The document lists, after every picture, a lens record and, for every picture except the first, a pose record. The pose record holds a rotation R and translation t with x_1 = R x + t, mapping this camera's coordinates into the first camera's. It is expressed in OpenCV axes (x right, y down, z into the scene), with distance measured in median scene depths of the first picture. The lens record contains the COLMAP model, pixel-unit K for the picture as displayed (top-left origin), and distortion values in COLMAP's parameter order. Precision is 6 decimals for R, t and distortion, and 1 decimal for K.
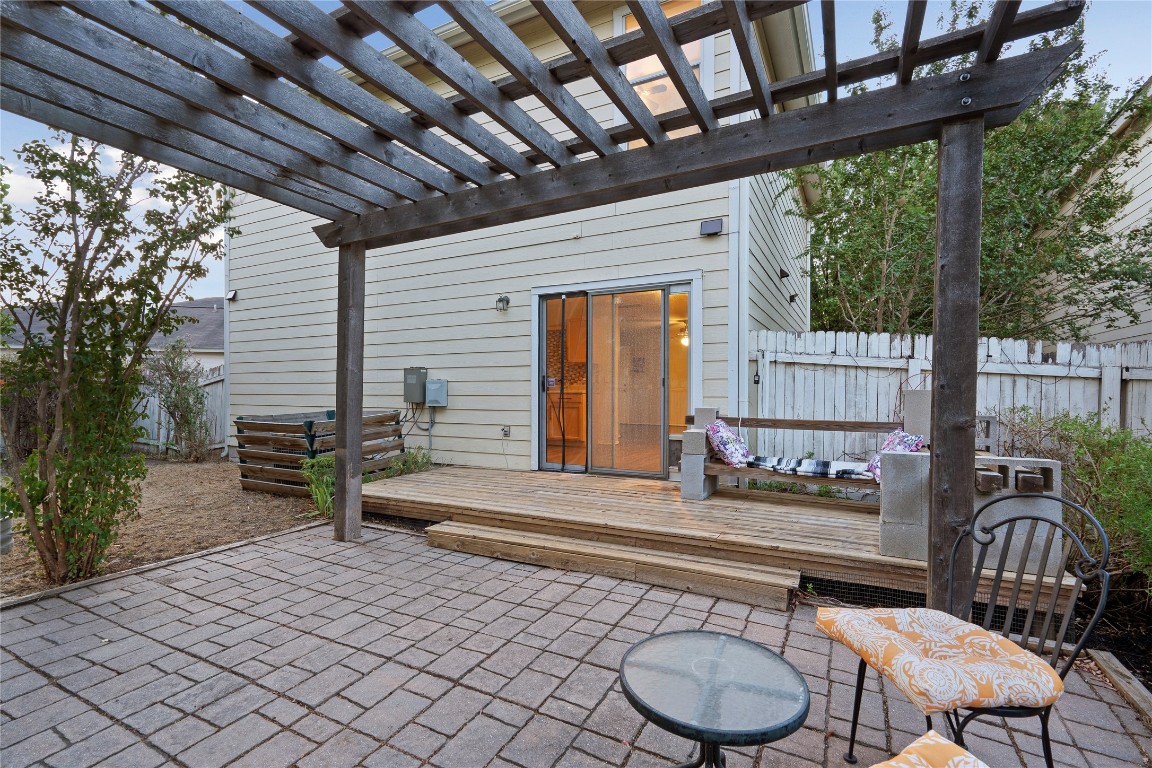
lens RADIAL K [[527.8, 0, 571.1], [0, 527.8, 386.5], [0, 0, 1]] dist [0.000735, 0.000280]
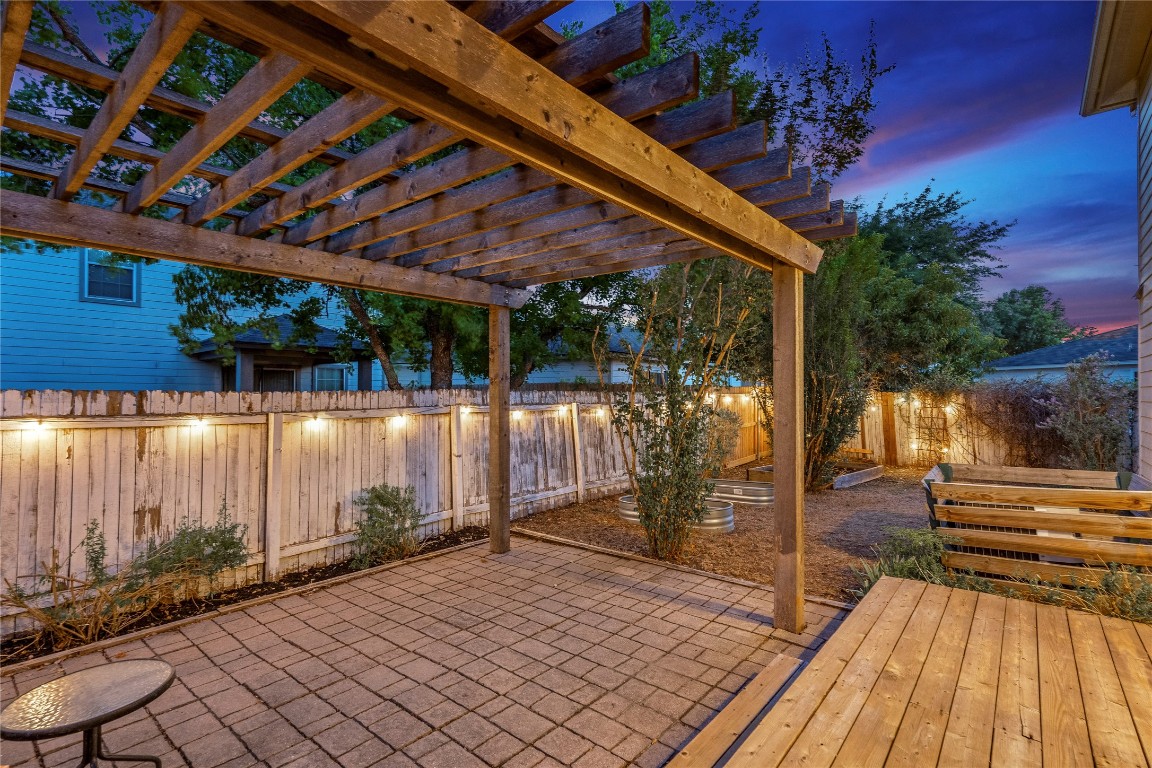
lens RADIAL K [[539.9, 0, 571.5], [0, 539.9, 386.7], [0, 0, 1]] dist [0.000902, 0.000189]
pose [[-0.211720, -0.012762, -0.977247, 0.631961], [0.000842, 0.999912, -0.013240, -0.097354], [0.977330, -0.003626, -0.211691, 1.157786]]
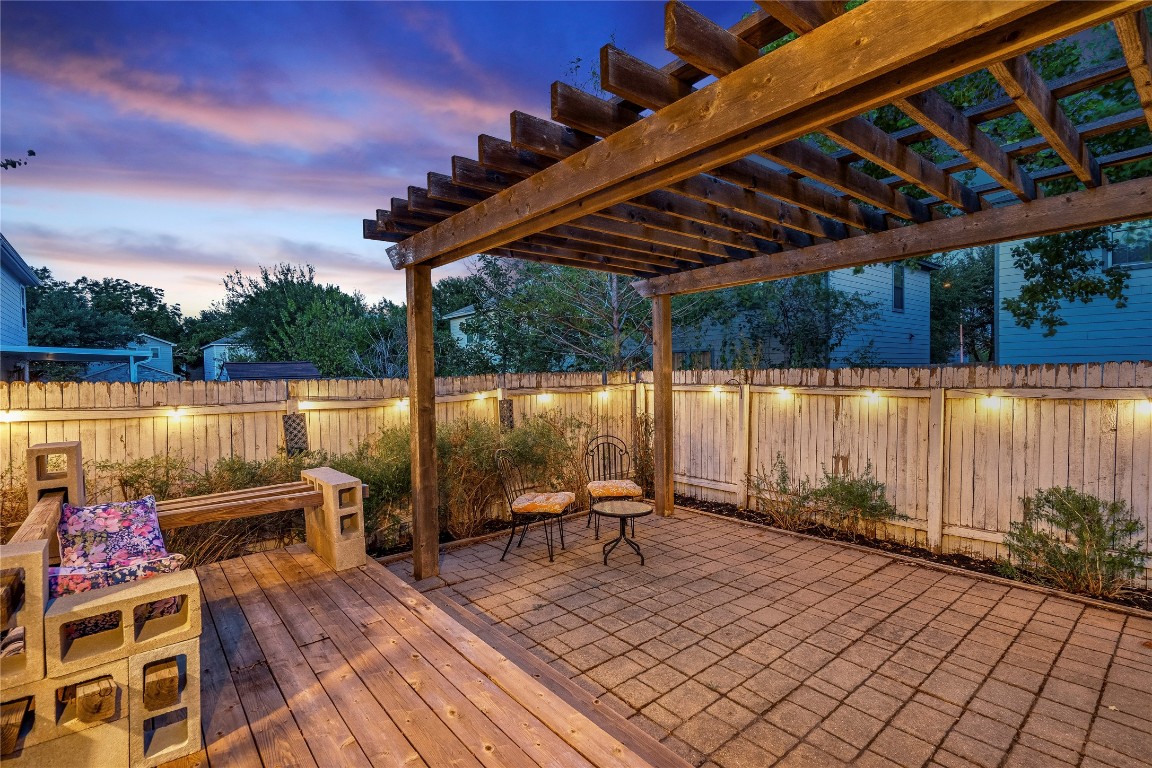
lens RADIAL K [[539.9, 0, 571.5], [0, 539.9, 386.7], [0, 0, 1]] dist [0.000902, 0.000189]
pose [[-0.923292, 0.006419, 0.384045, -0.304527], [0.016046, 0.999632, 0.021871, -0.098459], [-0.383764, 0.026356, -0.923055, 1.829599]]
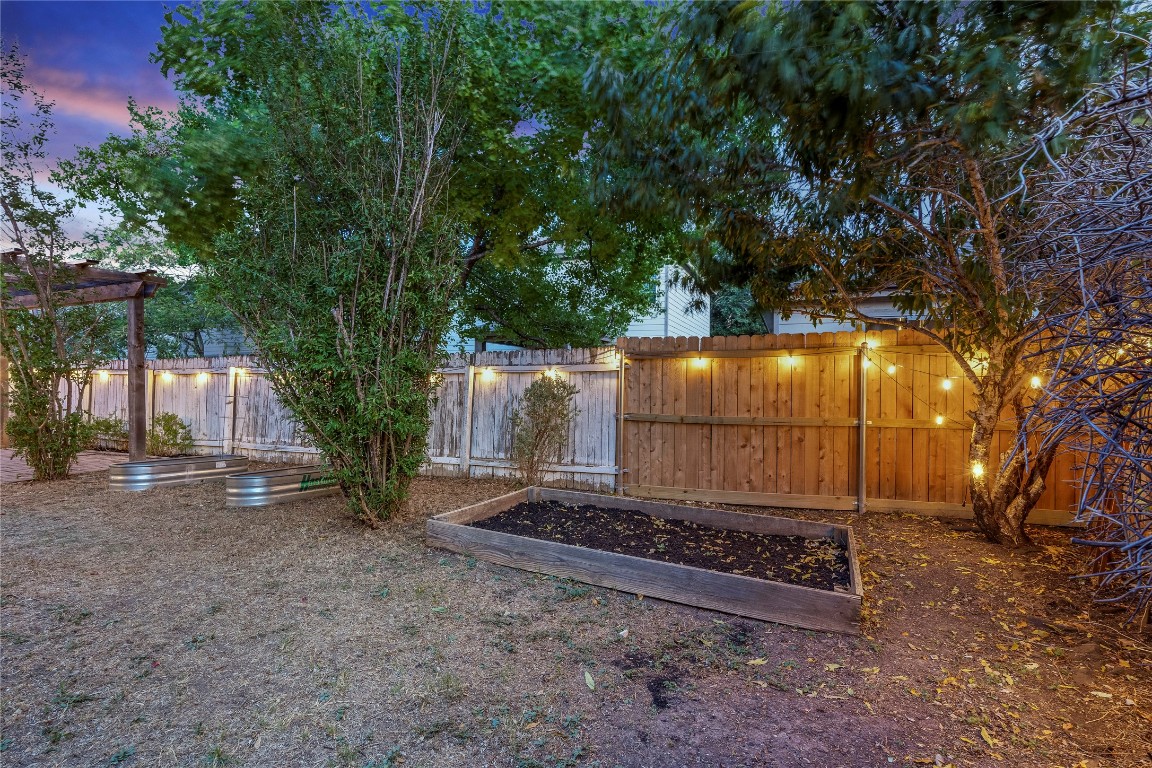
lens RADIAL K [[549.1, 0, 573.2], [0, 549.1, 383.5], [0, 0, 1]] dist [0.000797, 0.000721]
pose [[-0.994841, -0.004163, -0.101358, -2.728159], [-0.004330, 0.999990, 0.001428, 0.017331], [0.101351, 0.001860, -0.994849, 3.333960]]
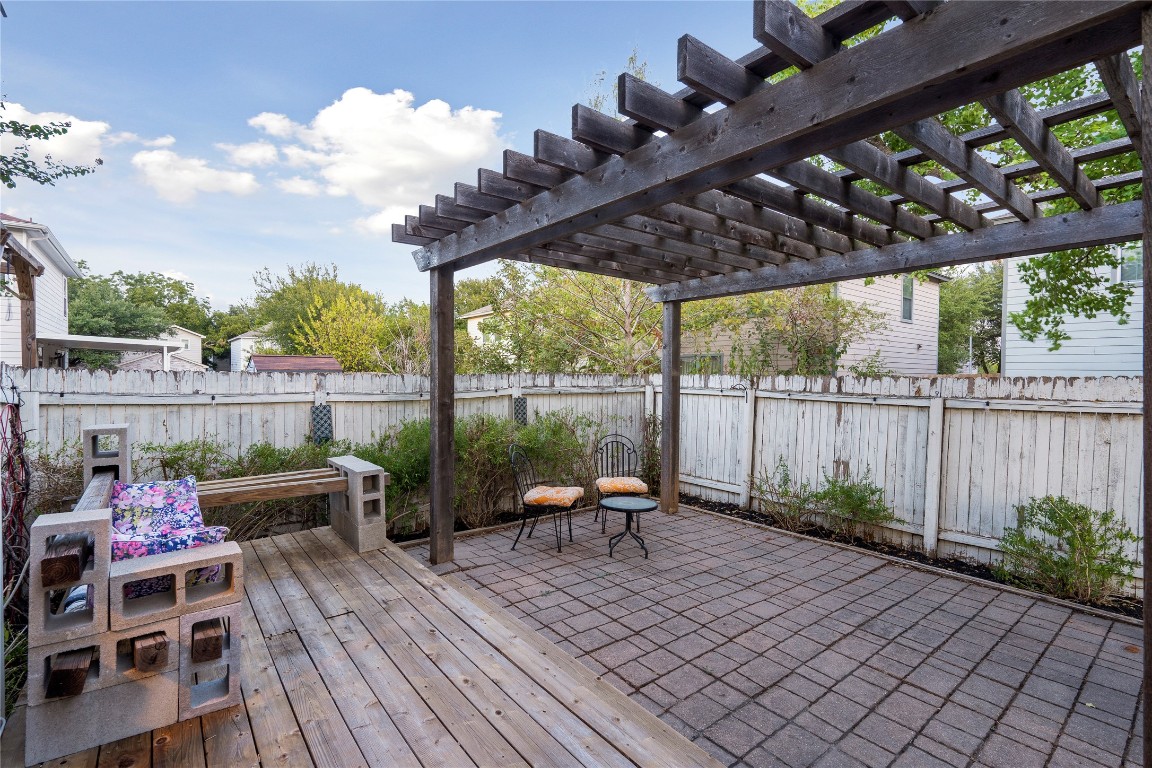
lens RADIAL K [[527.8, 0, 571.1], [0, 527.8, 386.5], [0, 0, 1]] dist [0.000735, 0.000280]
pose [[-0.914097, -0.018240, 0.405086, -0.320005], [-0.010963, 0.999734, 0.020277, -0.096328], [-0.405348, 0.014094, -0.914054, 1.867522]]
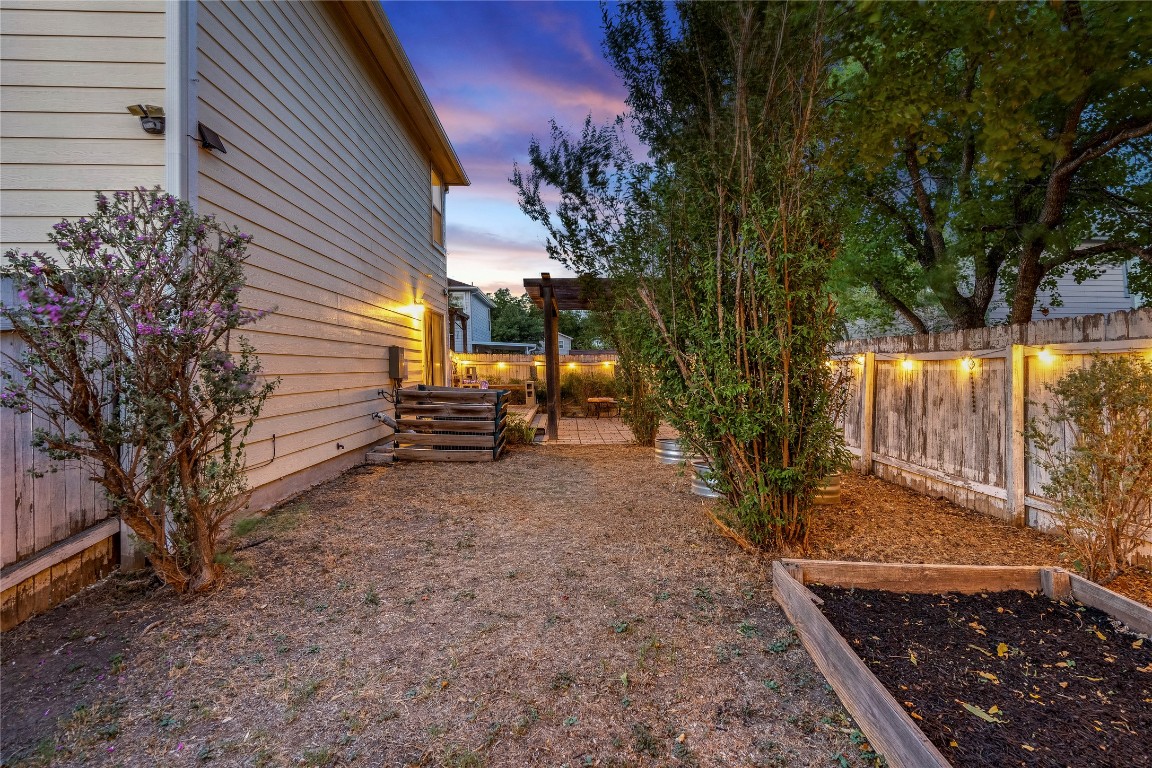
lens RADIAL K [[564.6, 0, 574.5], [0, 564.6, 368.8], [0, 0, 1]] dist [0.000556, 0.000175]
pose [[-0.493009, -0.003901, 0.870015, -3.225712], [-0.005803, 0.999982, 0.001195, 0.015953], [-0.870005, -0.004459, -0.493023, 2.731268]]
